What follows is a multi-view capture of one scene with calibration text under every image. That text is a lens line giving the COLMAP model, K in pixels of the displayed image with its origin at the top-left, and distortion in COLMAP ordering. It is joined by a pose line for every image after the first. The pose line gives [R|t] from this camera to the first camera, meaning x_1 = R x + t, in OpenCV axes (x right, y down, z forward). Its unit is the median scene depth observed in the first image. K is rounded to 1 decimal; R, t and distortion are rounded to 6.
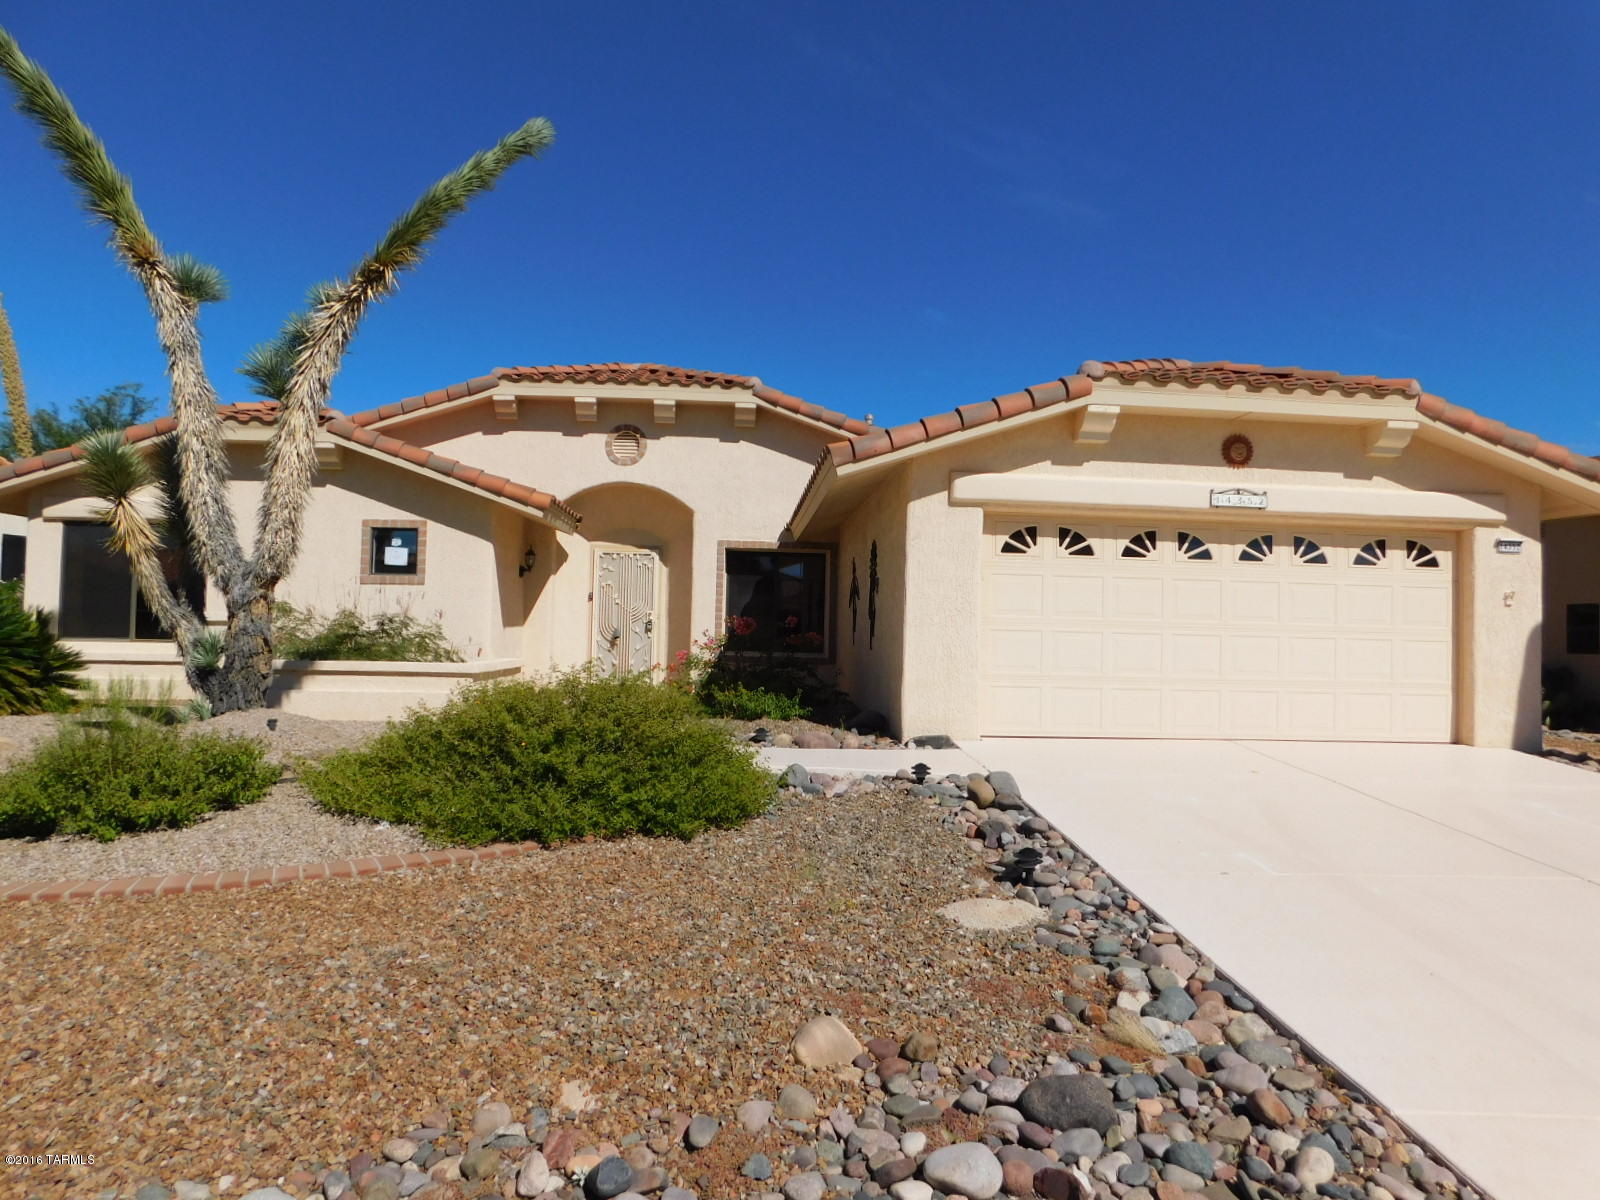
lens RADIAL K [[1059.5, 0, 799.0], [0, 1059.5, 603.9], [0, 0, 1]] dist [-0.053067, 0.001104]
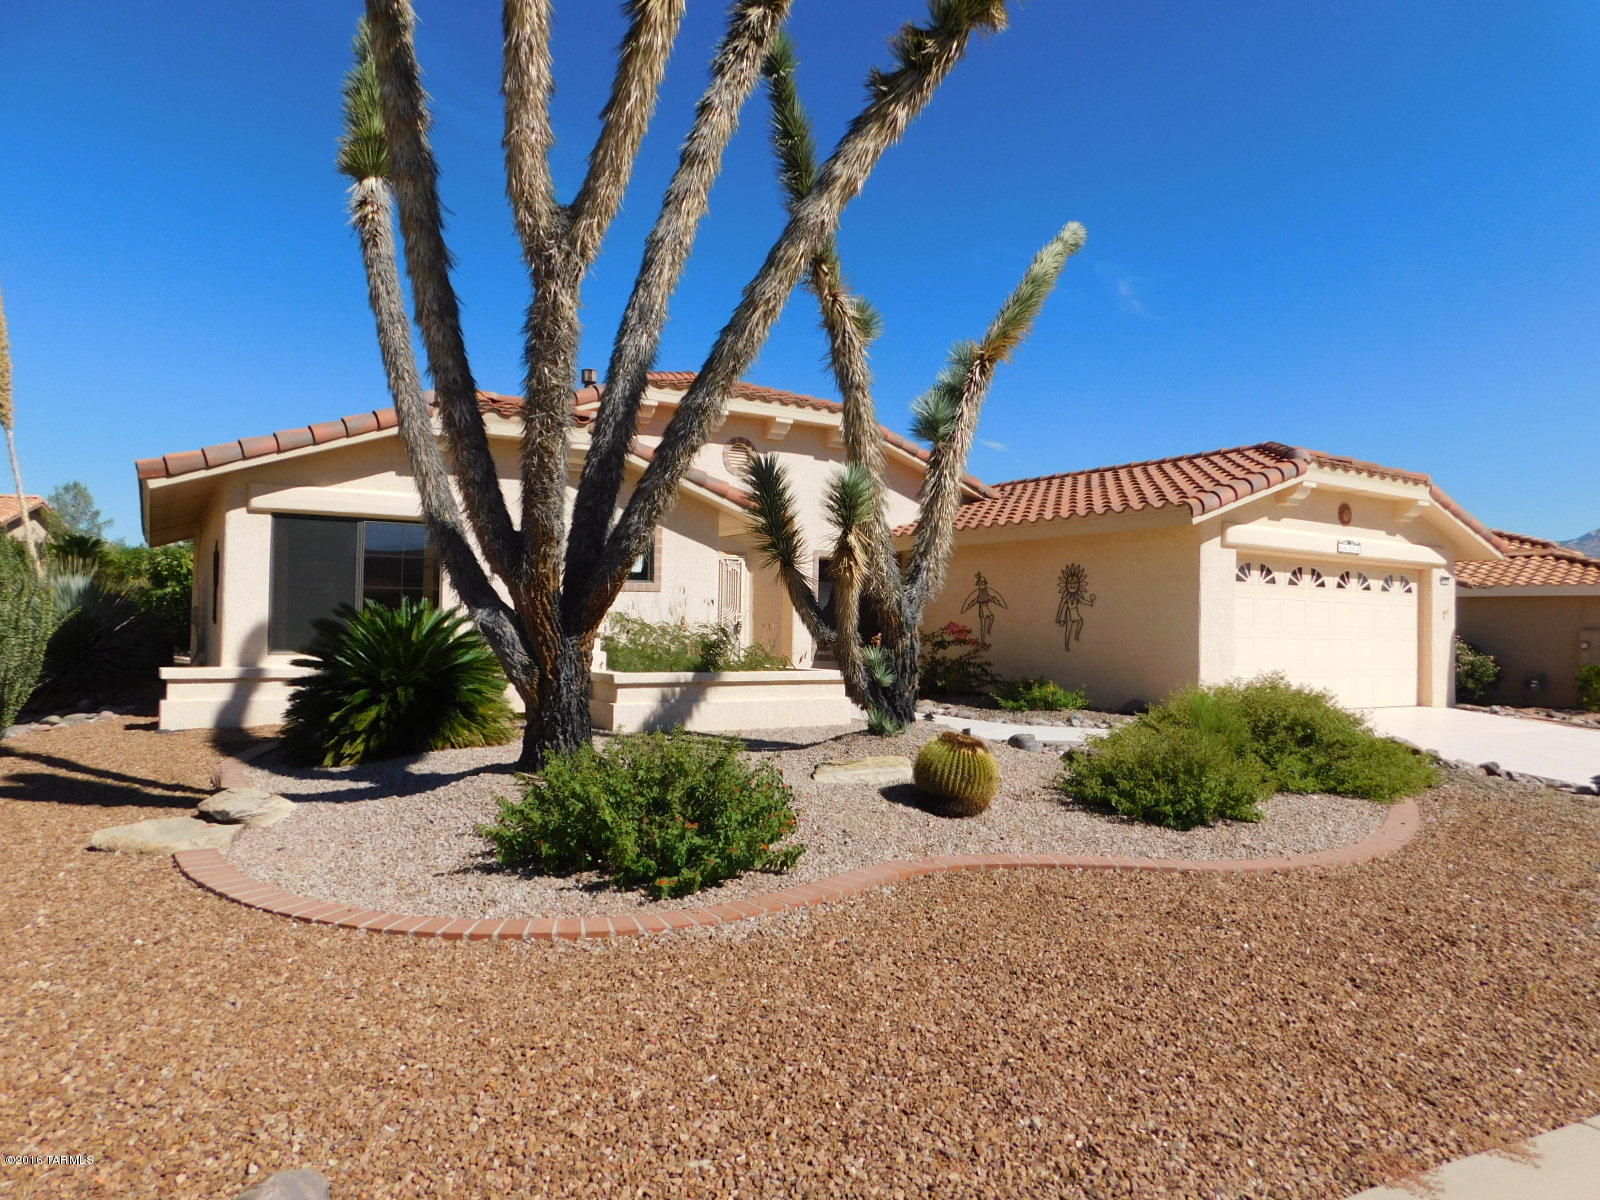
lens RADIAL K [[1059.5, 0, 793.5], [0, 1059.5, 612.5], [0, 0, 1]] dist [-0.053067, 0.001104]
pose [[0.884274, 0.000174, 0.466969, -0.944826], [-0.012866, 0.999629, 0.023992, -0.032314], [-0.466791, -0.027224, 0.883948, 0.055931]]
